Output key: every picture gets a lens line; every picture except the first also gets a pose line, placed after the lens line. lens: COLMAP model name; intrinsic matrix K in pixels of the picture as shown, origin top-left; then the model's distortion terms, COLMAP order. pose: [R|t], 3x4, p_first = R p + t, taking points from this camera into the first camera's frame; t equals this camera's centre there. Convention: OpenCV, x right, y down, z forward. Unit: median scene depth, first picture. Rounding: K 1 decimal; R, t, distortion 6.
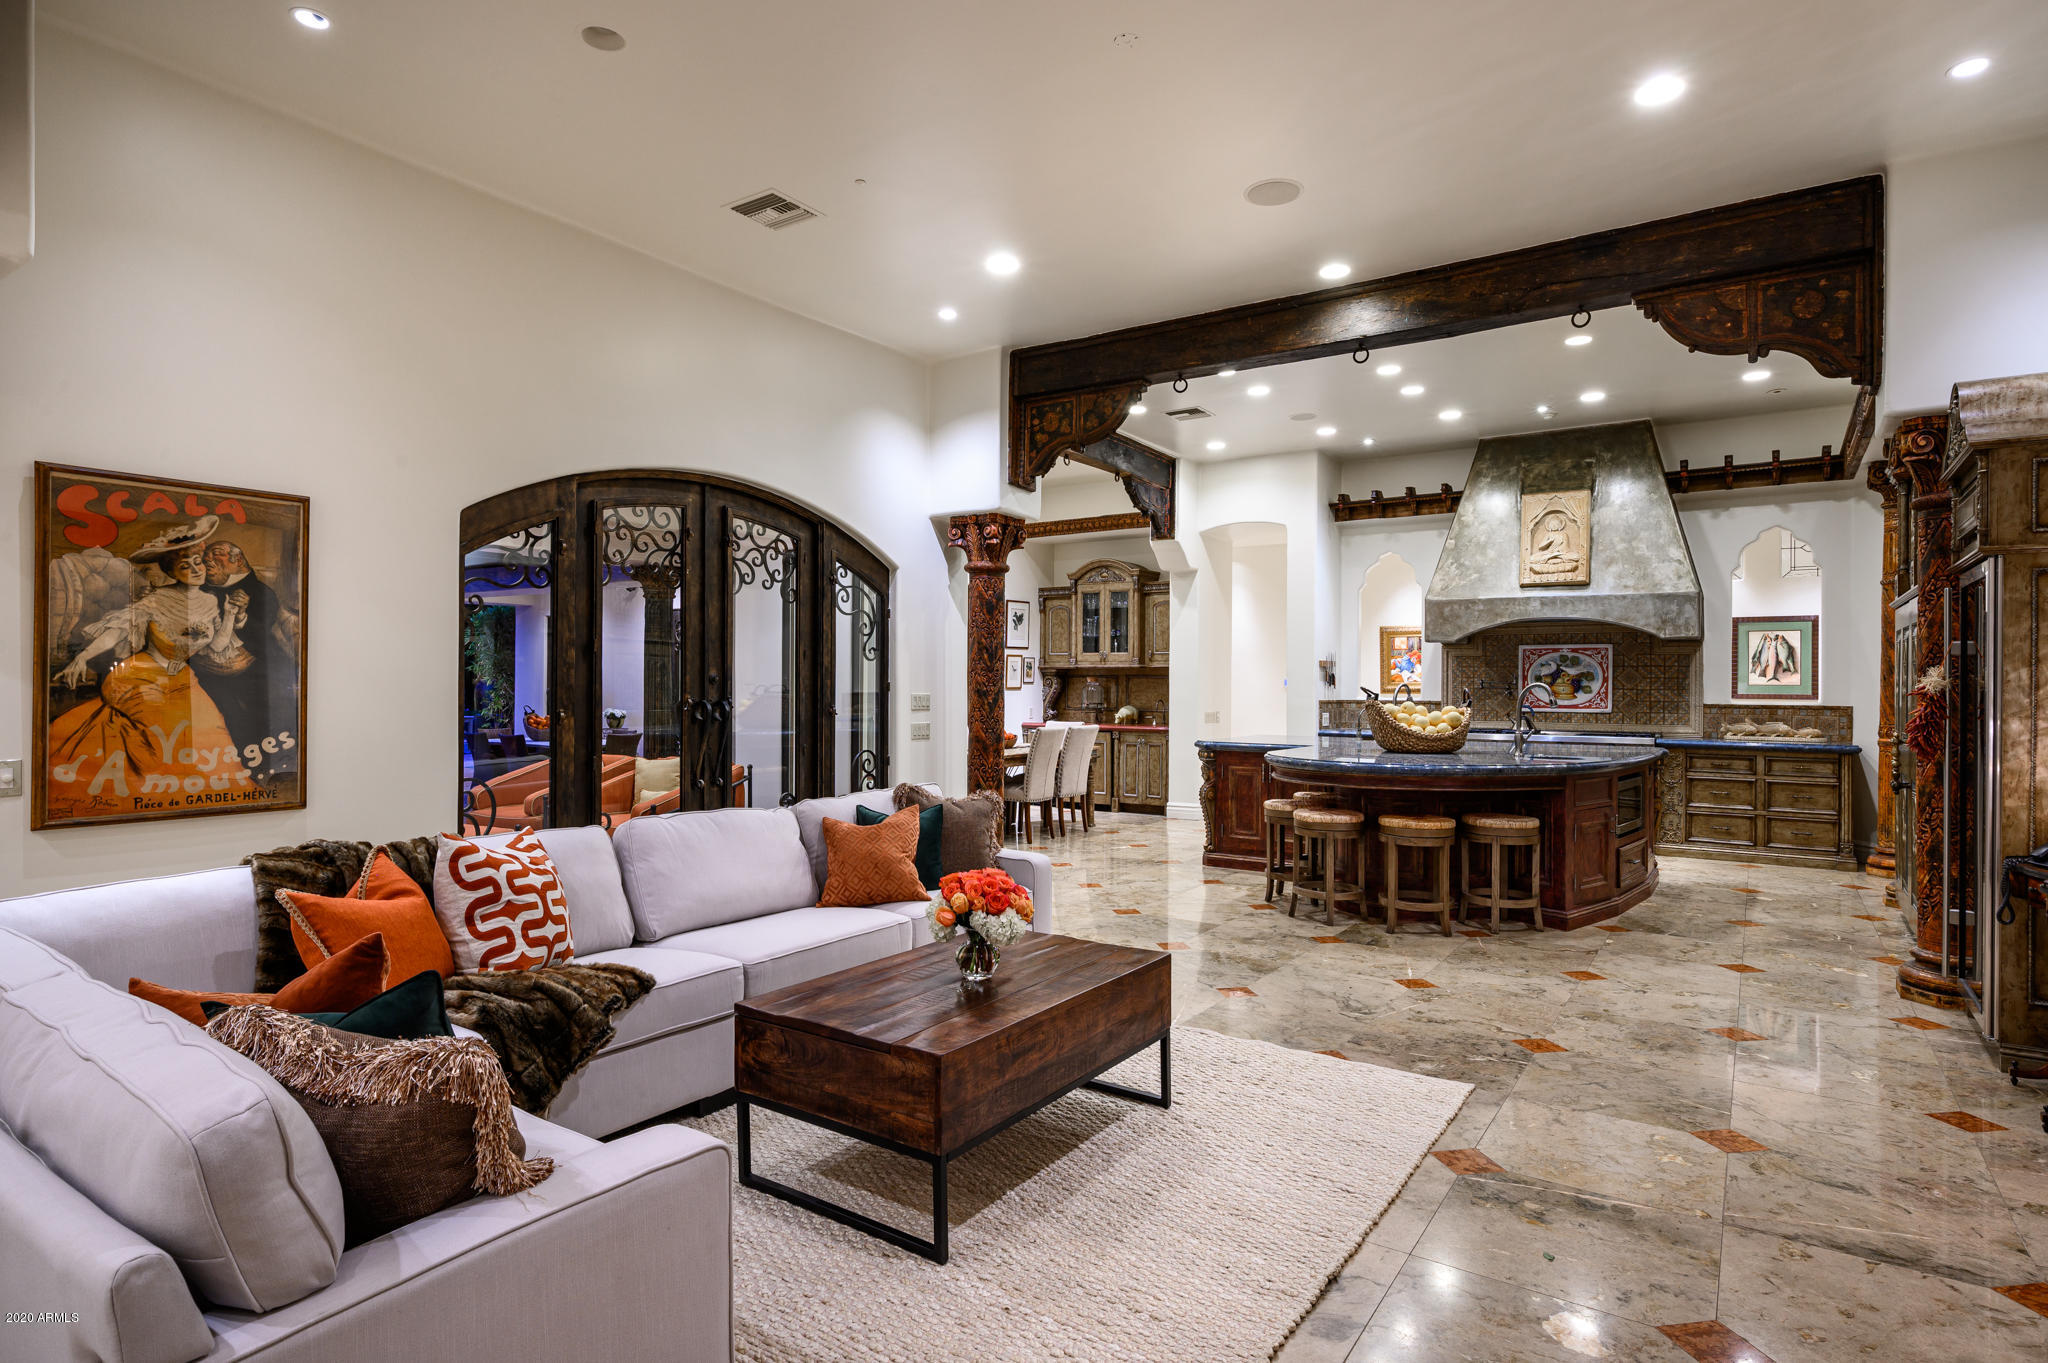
lens RADIAL K [[1085.7, 0, 1024.0], [0, 1085.7, 681.5], [0, 0, 1]] dist [0.003451, 0.000466]
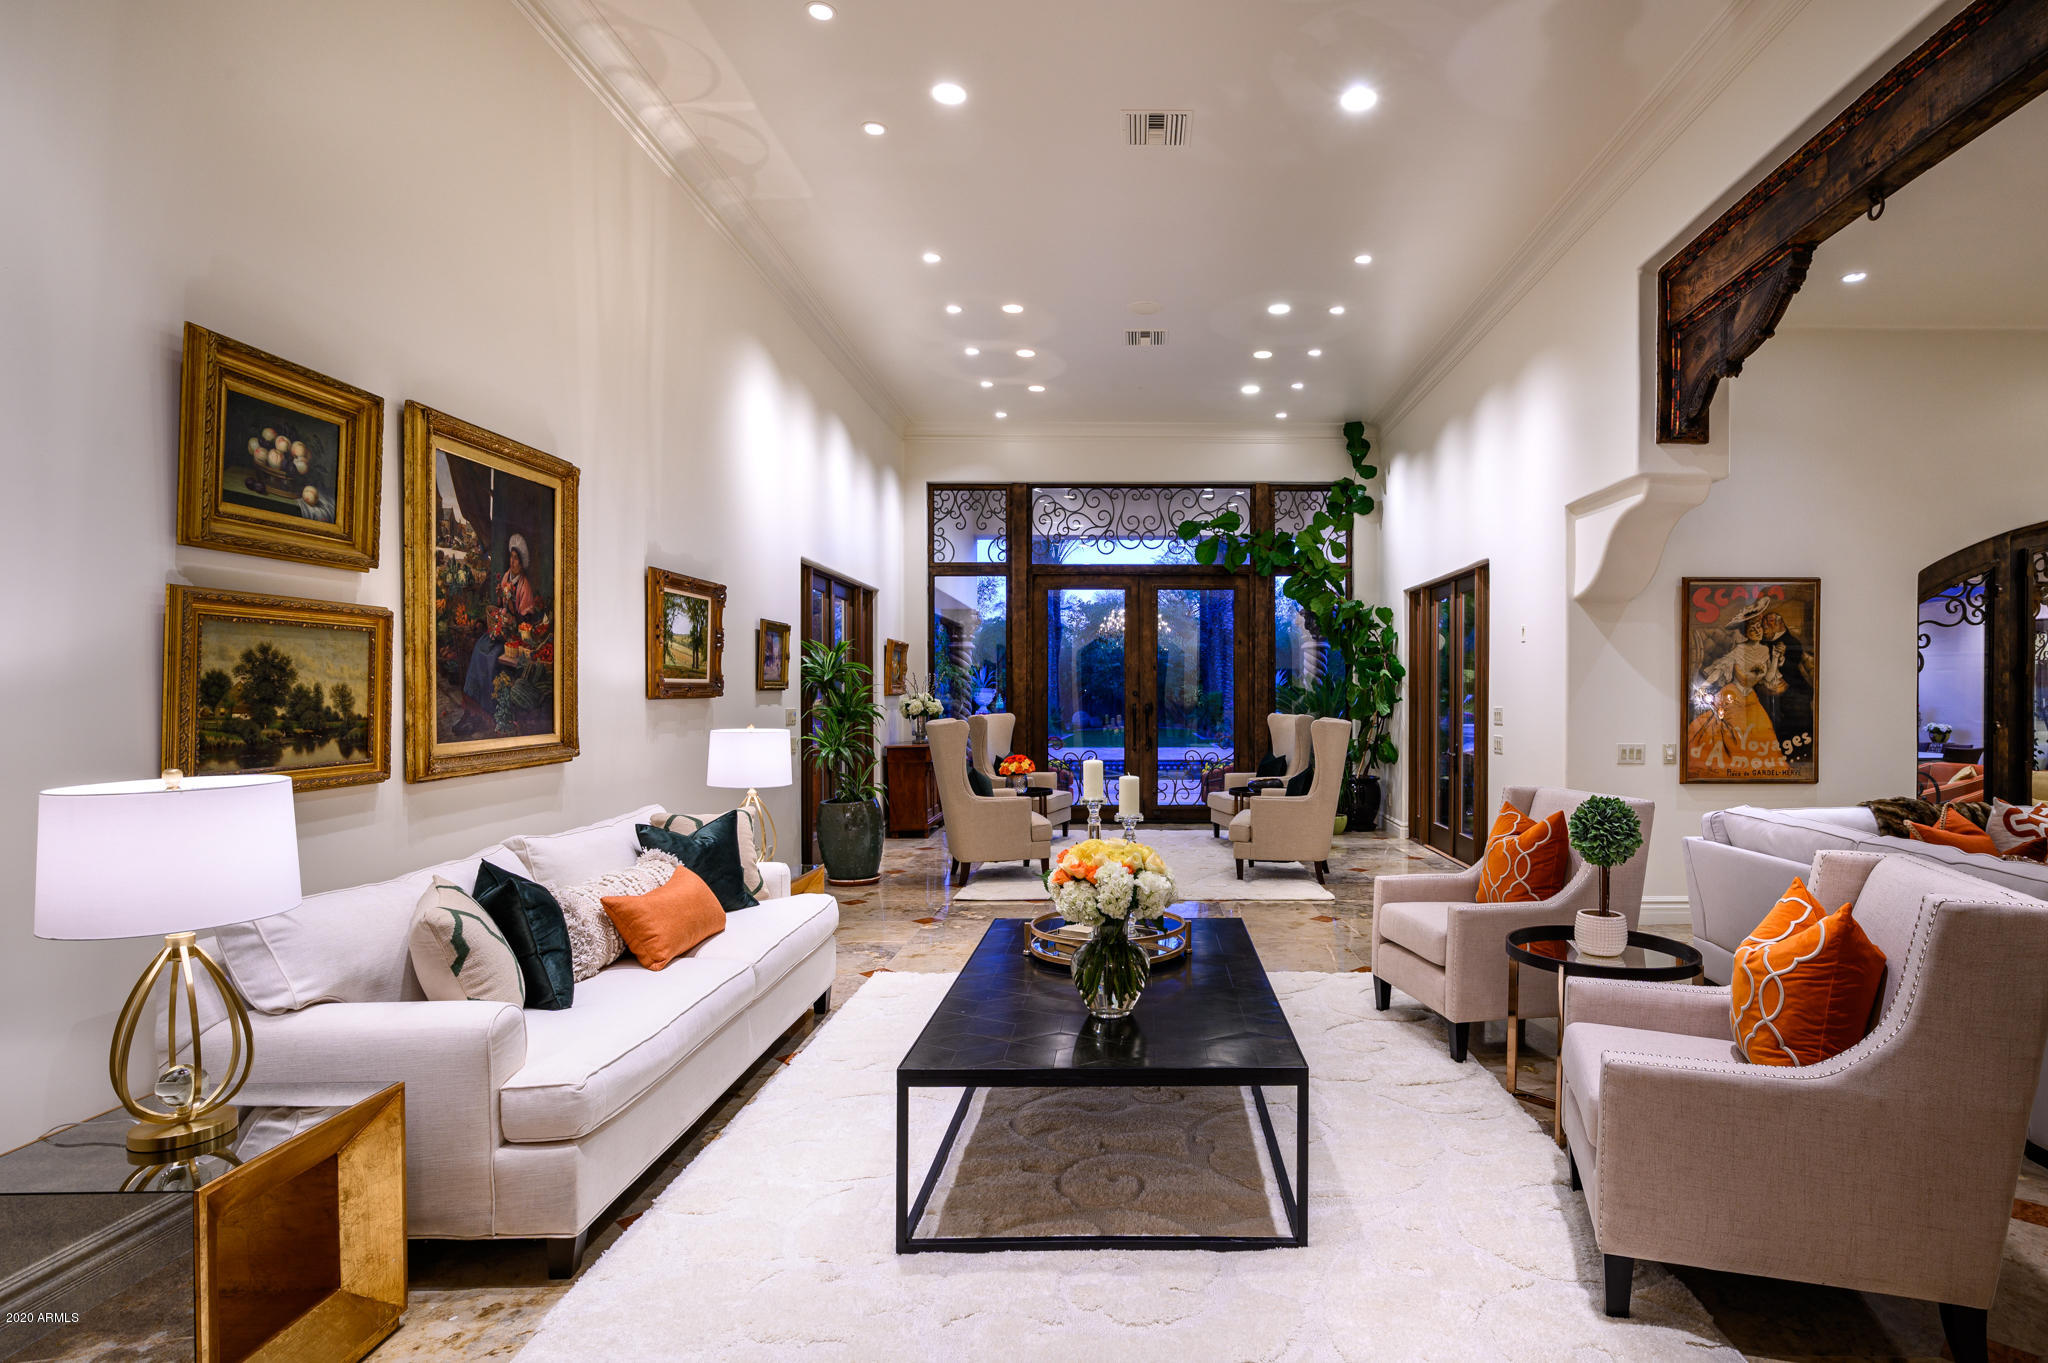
lens RADIAL K [[1043.6, 0, 1160.9], [0, 1043.6, 679.6], [0, 0, 1]] dist [0.000582, 0.000131]
pose [[0.571913, -0.016955, -0.820139, 0.004533], [0.004655, 0.999837, -0.017424, -0.004764], [0.820301, 0.006148, 0.571899, -0.400406]]
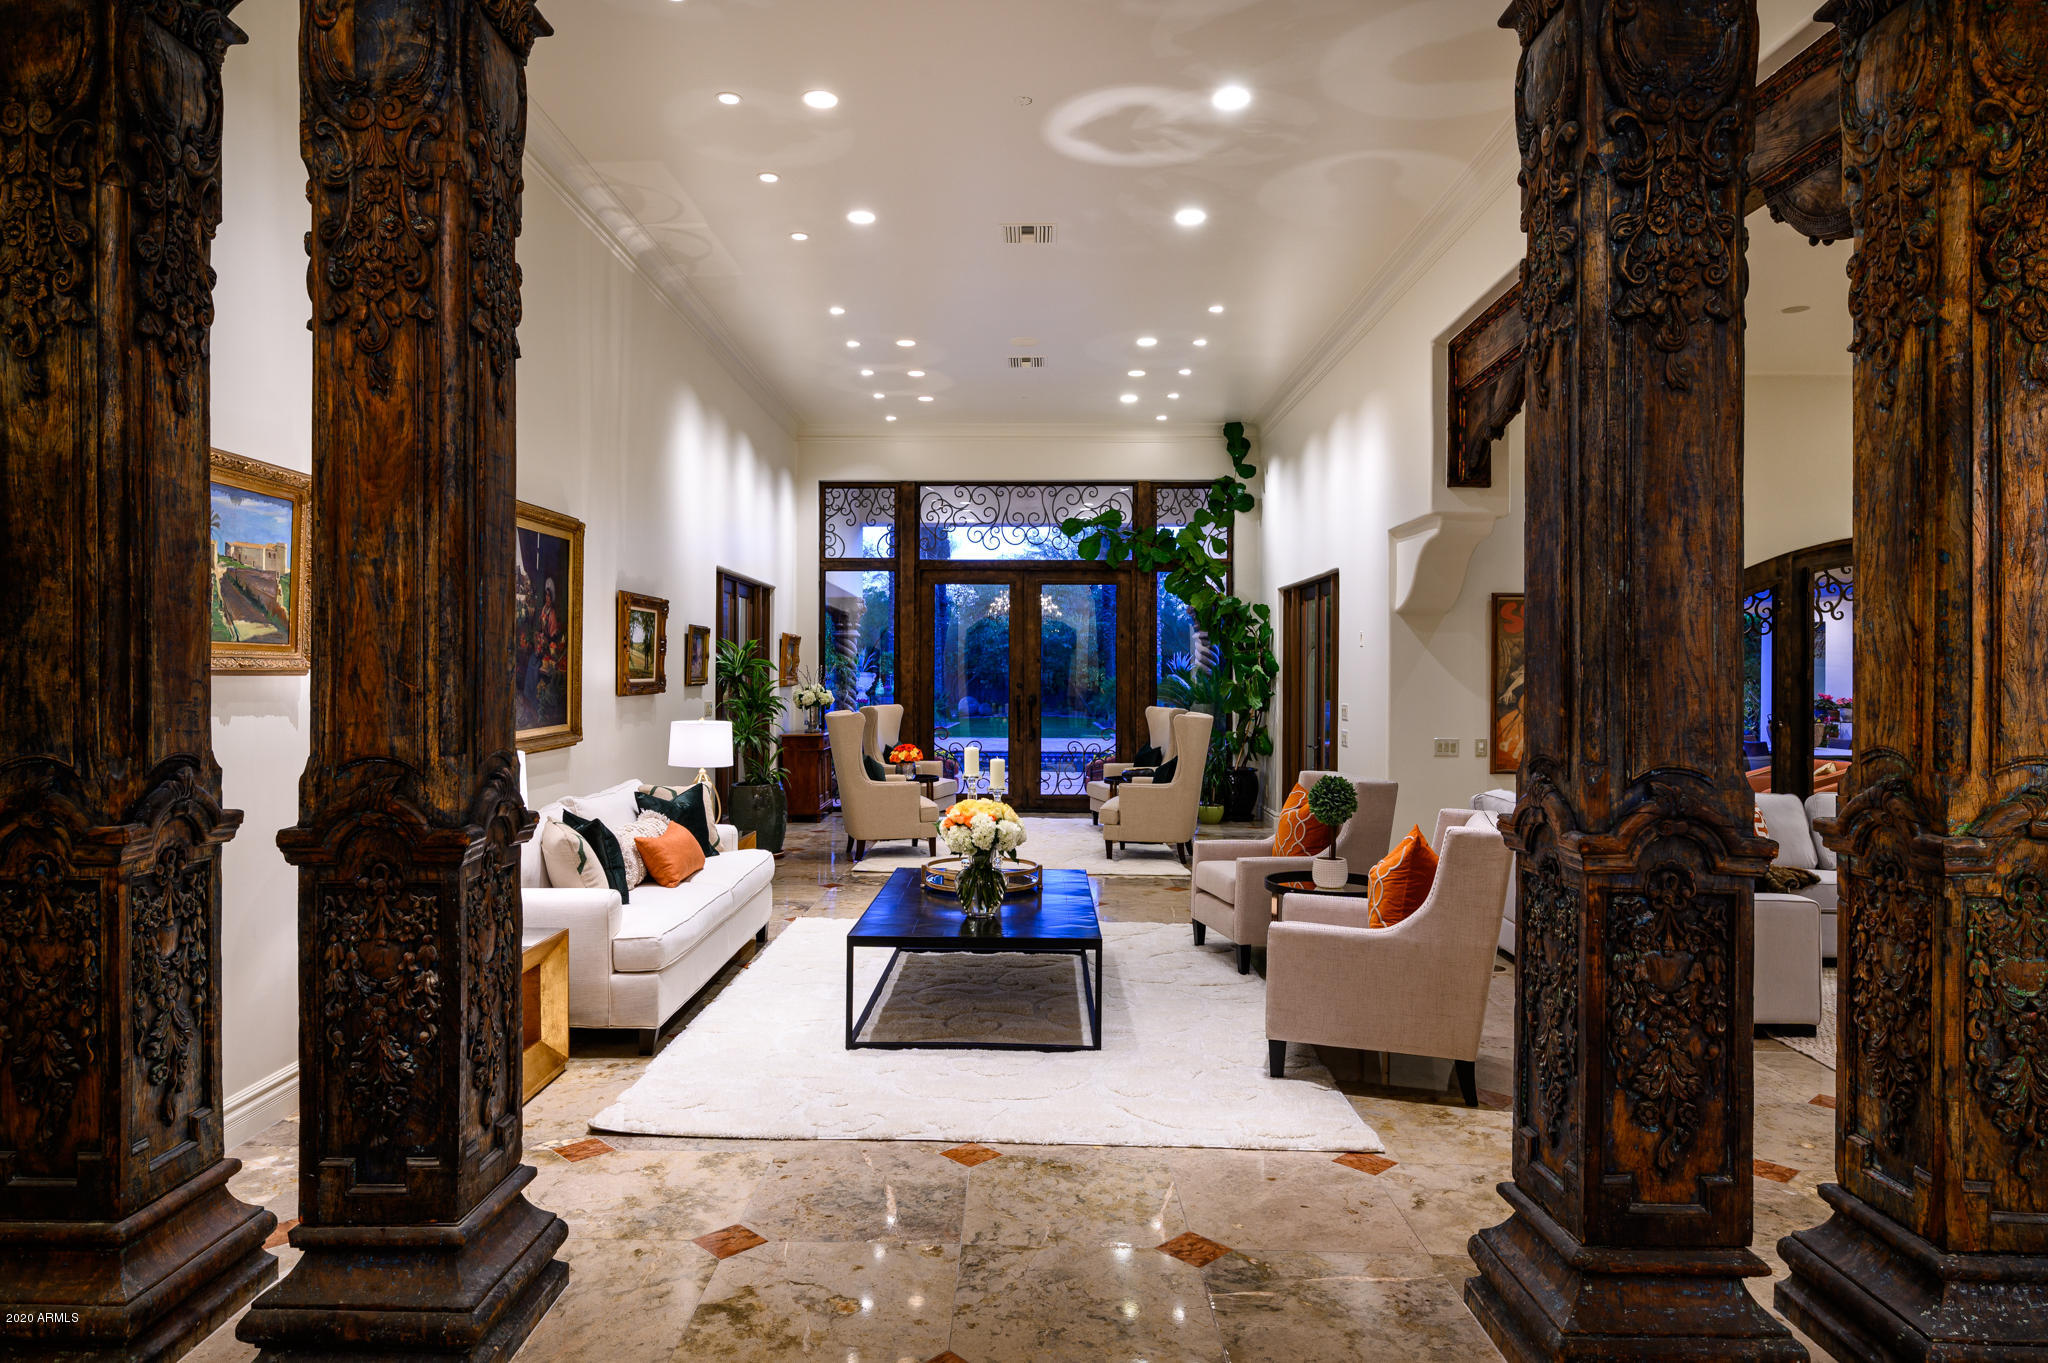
lens RADIAL K [[1192.1, 0, 1024.0], [0, 1192.1, 681.5], [0, 0, 1]] dist [0.002526, -0.000314]
pose [[0.547037, 0.001052, -0.837108, 0.279801], [-0.002050, 0.999998, -0.000082, -0.019831], [0.837106, 0.001761, 0.547038, -0.557939]]
